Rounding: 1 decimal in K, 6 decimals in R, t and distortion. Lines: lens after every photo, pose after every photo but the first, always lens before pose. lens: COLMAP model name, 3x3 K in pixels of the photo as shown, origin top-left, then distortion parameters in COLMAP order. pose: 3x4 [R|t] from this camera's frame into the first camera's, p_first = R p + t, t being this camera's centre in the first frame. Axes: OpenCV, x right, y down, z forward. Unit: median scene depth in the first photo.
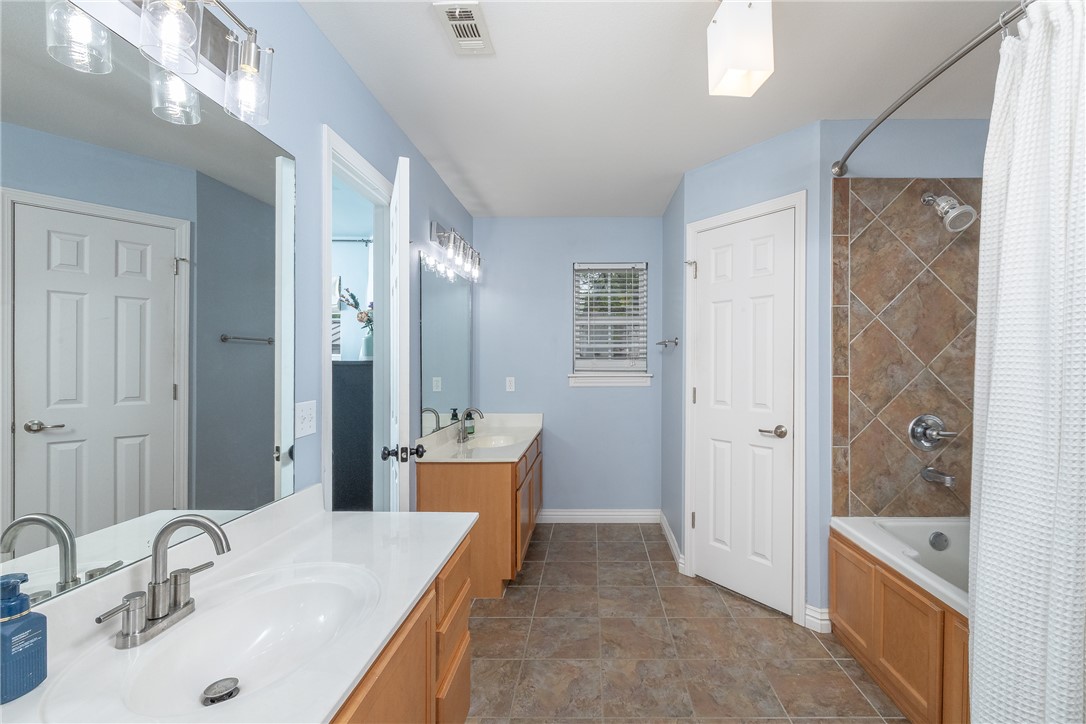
lens RADIAL K [[462.4, 0, 544.9], [0, 462.4, 362.1], [0, 0, 1]] dist [0.003731, 0.000455]
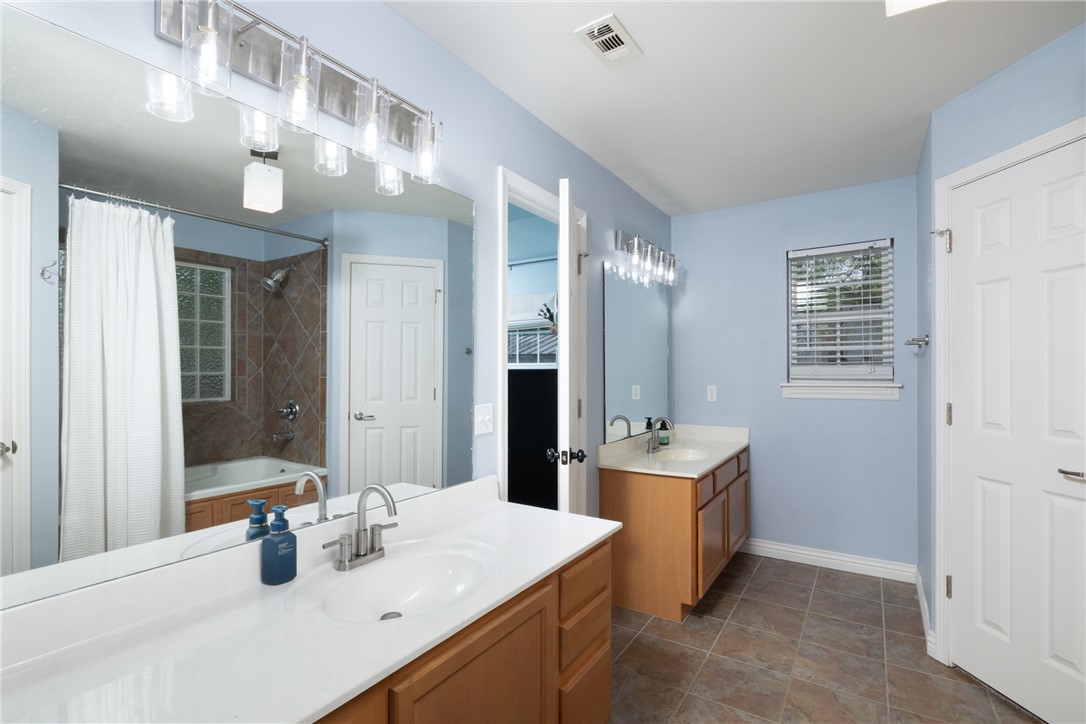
lens RADIAL K [[482.8, 0, 540.9], [0, 482.8, 362.9], [0, 0, 1]] dist [-0.000694, 0.001209]
pose [[0.850626, -0.012959, -0.525611, 0.176968], [0.006559, 0.999880, -0.014039, -0.001688], [0.525730, 0.008494, 0.850609, 0.020213]]
